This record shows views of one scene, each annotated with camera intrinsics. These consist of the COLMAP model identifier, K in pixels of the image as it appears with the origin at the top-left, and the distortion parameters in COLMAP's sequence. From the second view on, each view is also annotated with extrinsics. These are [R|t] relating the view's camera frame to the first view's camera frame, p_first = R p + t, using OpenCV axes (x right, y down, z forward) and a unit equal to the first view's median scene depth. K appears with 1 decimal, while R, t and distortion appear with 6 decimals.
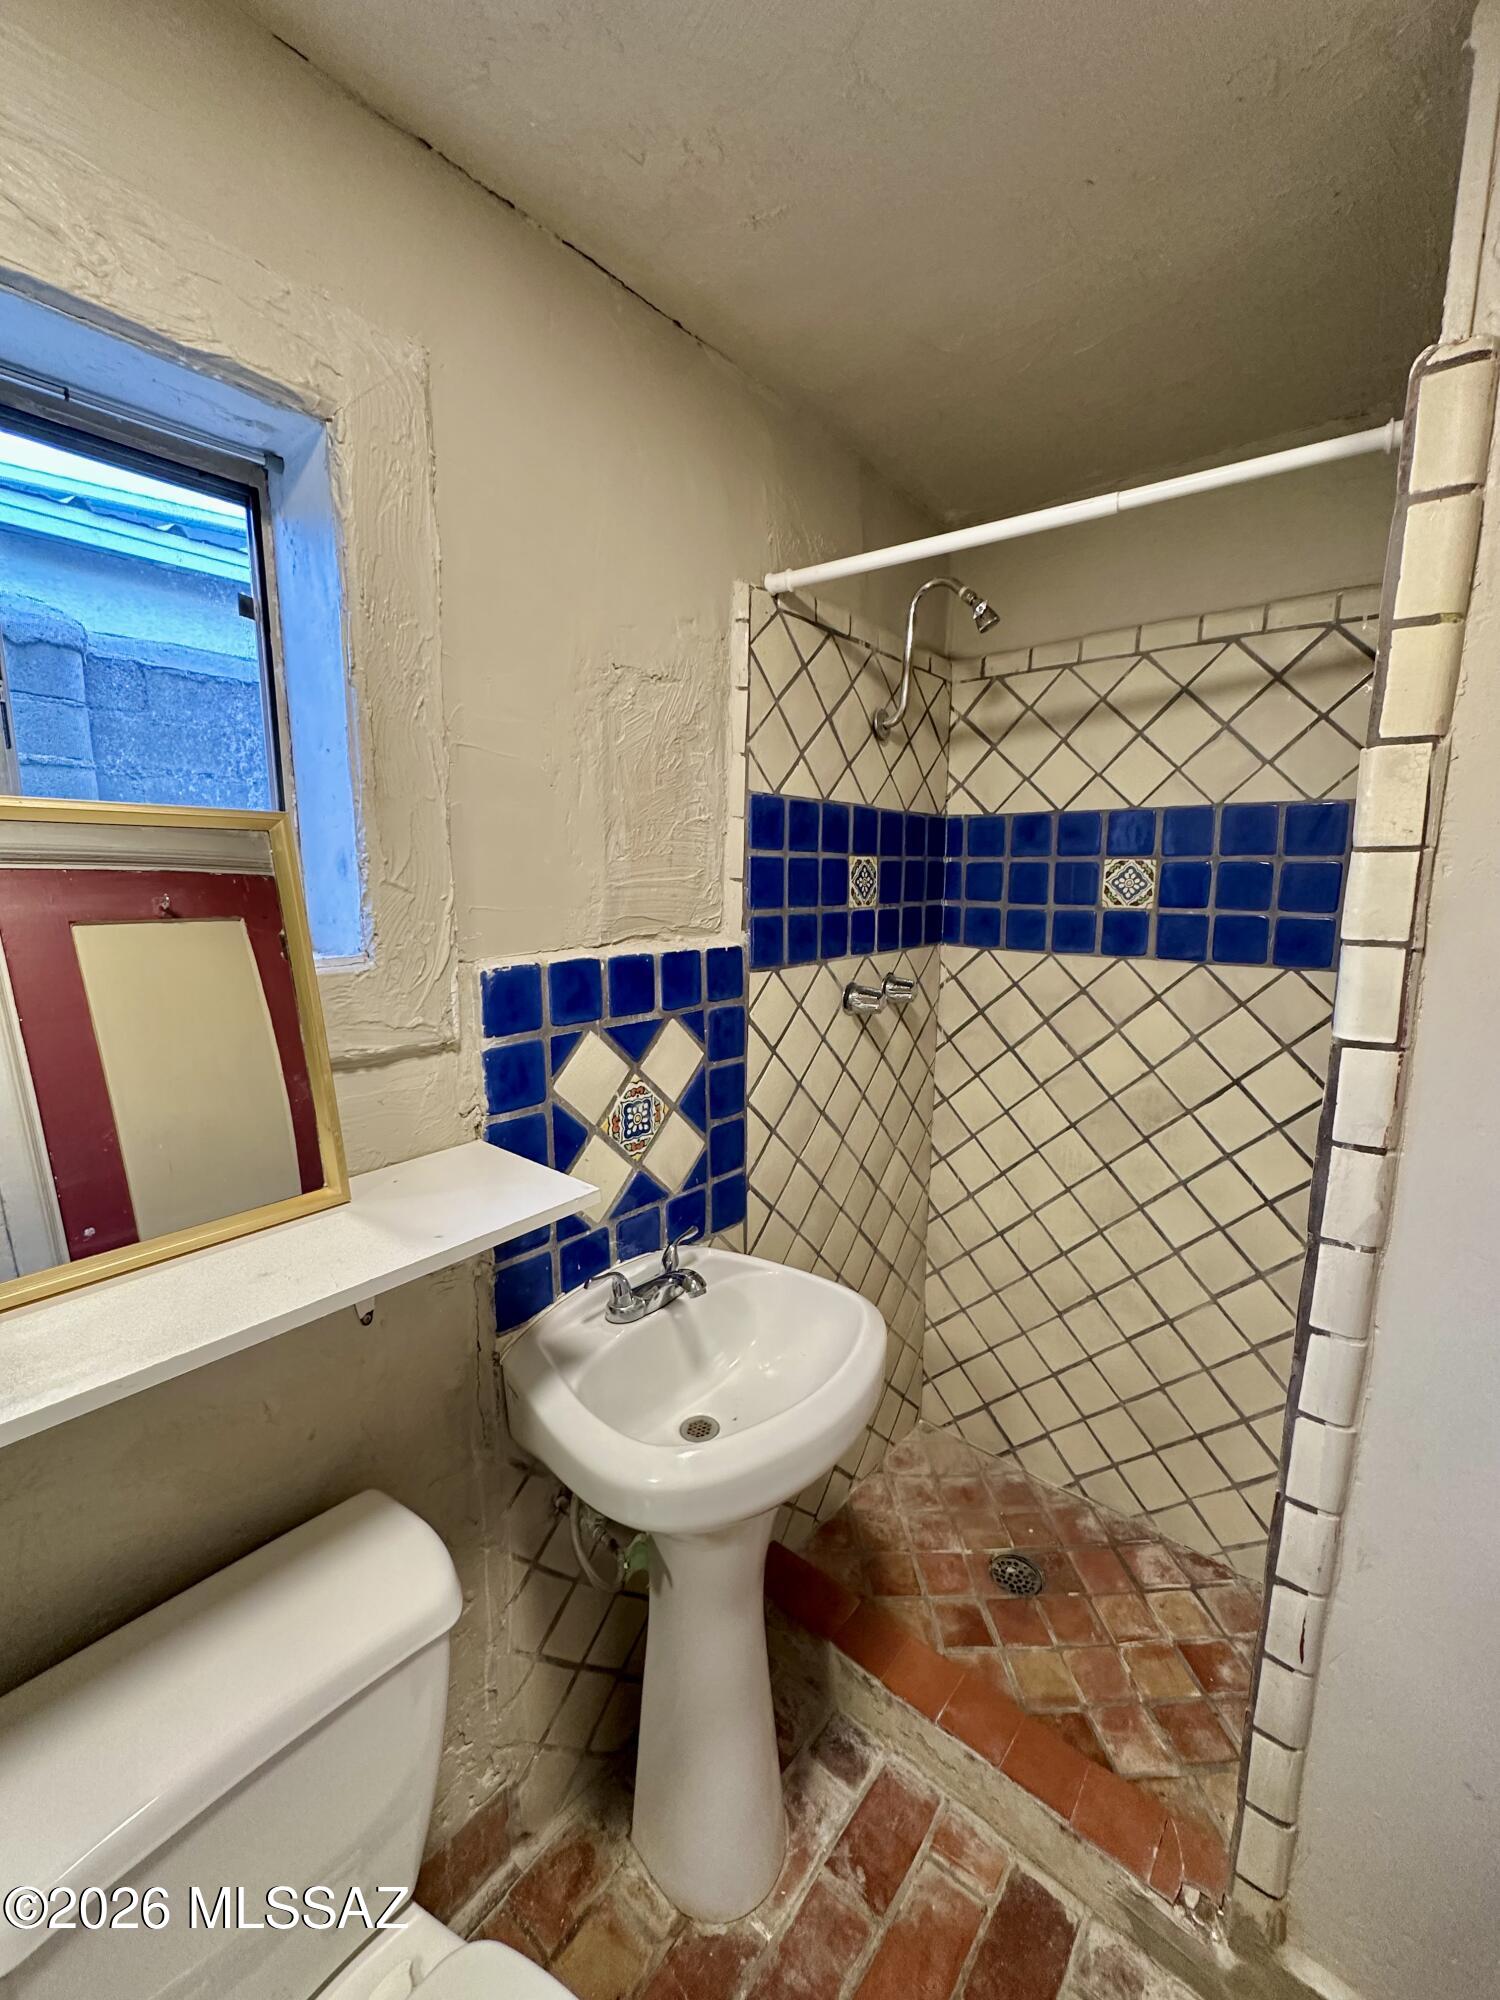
lens RADIAL K [[795.5, 0, 750.0], [0, 795.5, 1003.5], [0, 0, 1]] dist [-0.002016, -0.000003]
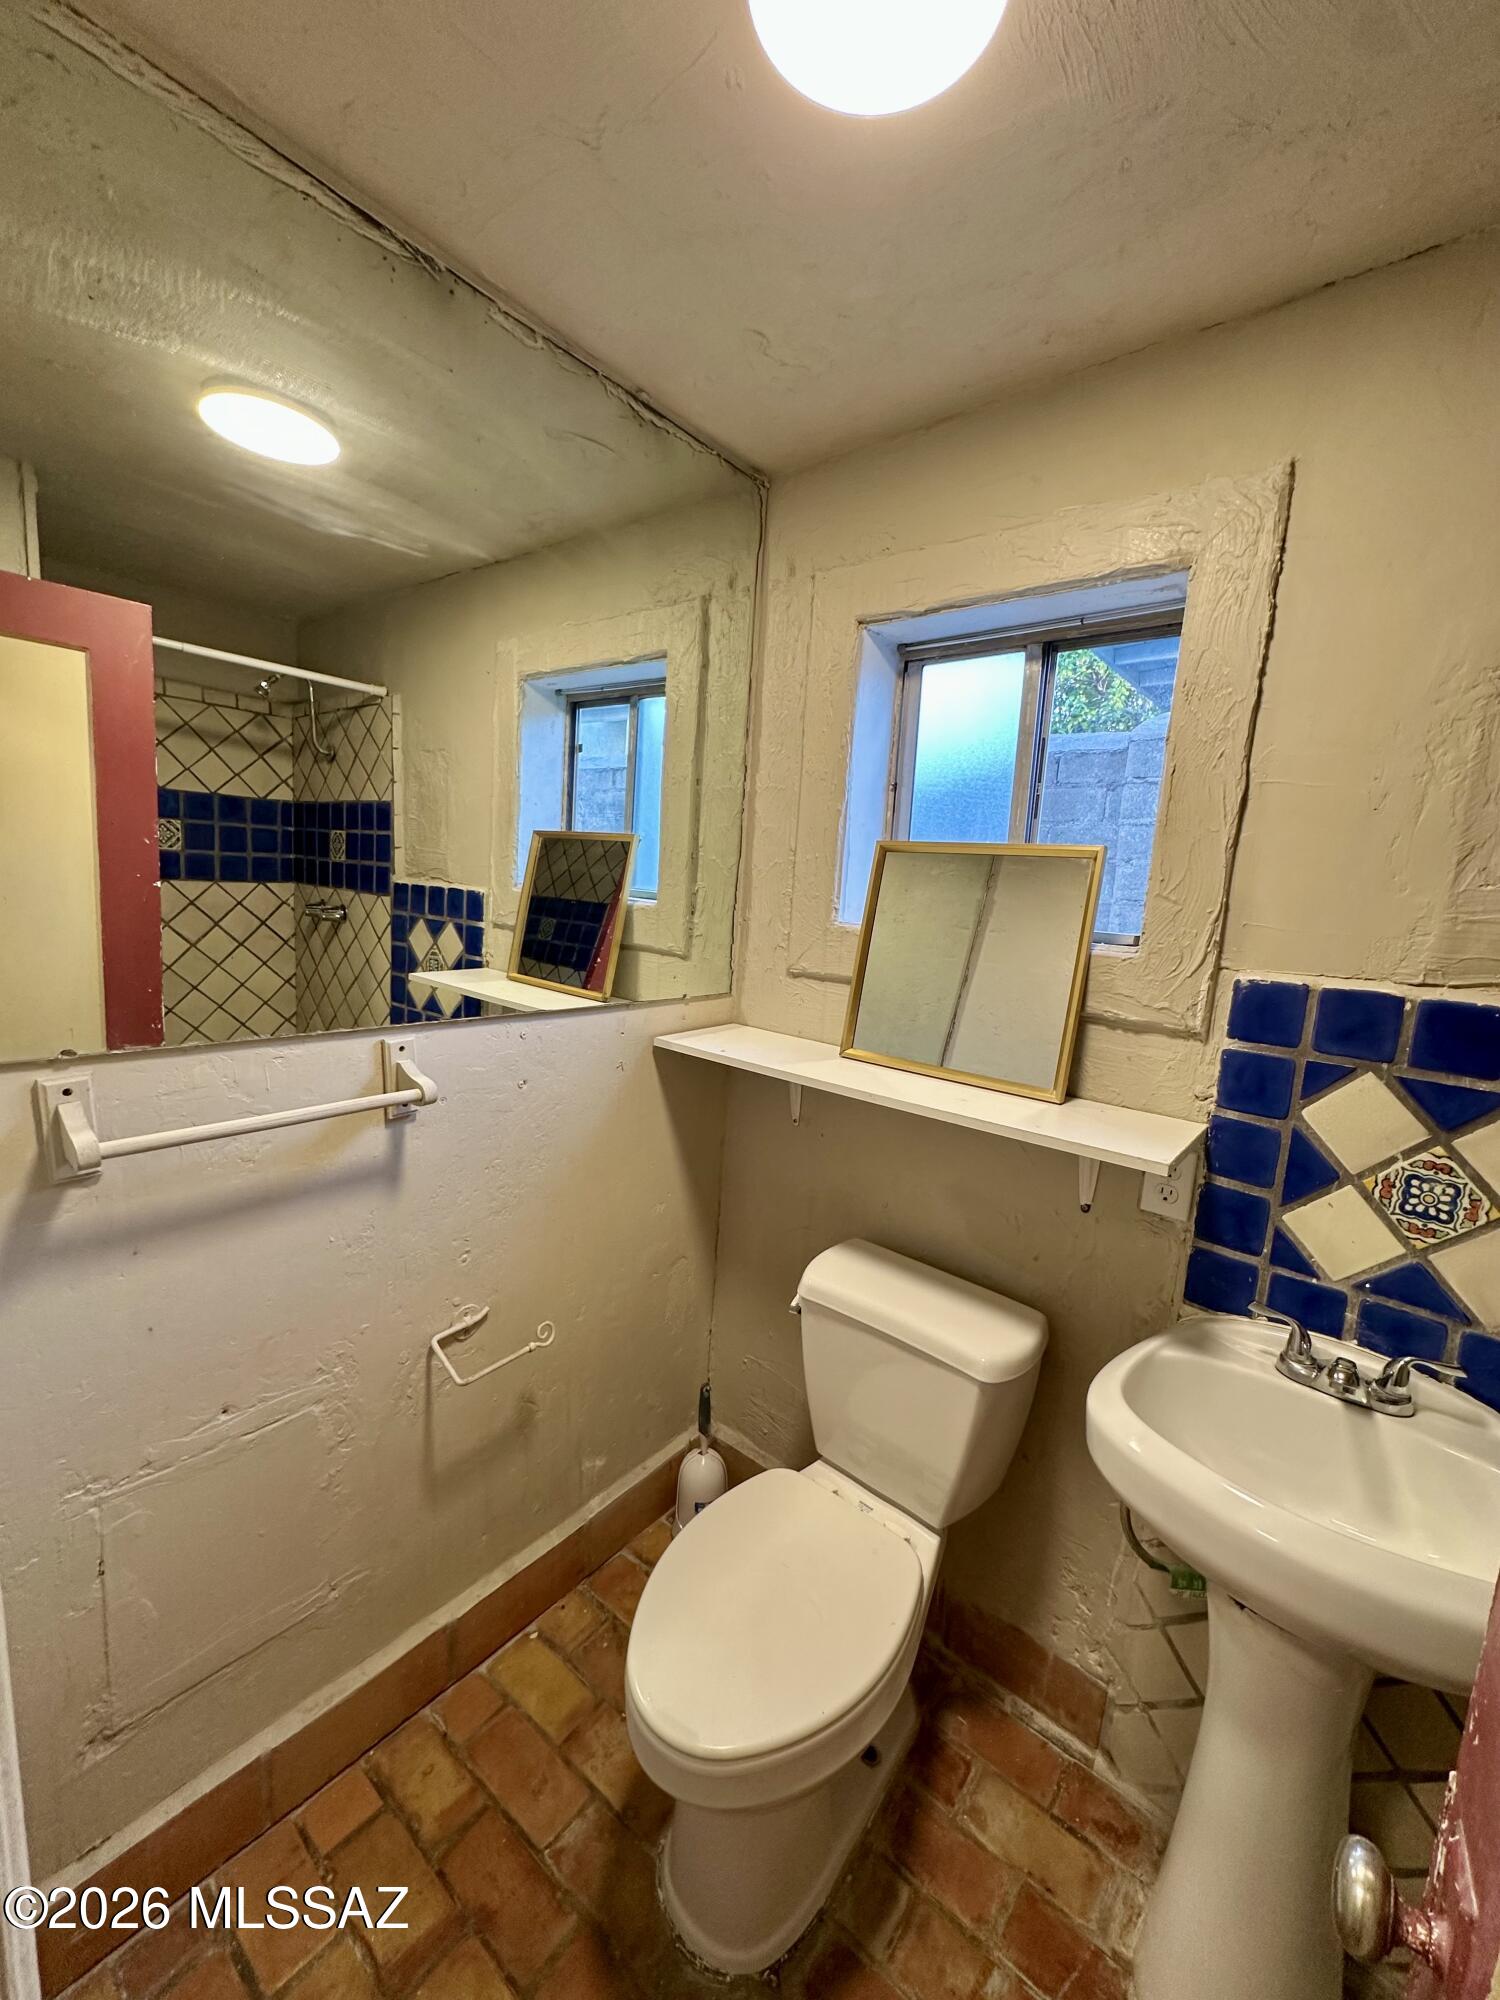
lens RADIAL K [[795.5, 0, 748.2], [0, 795.5, 999.2], [0, 0, 1]] dist [-0.002016, -0.000003]
pose [[-0.001245, 0.149050, -0.988829, 0.707230], [-0.220533, 0.964443, 0.145652, -0.021804], [0.975379, 0.218251, 0.031670, 0.261263]]
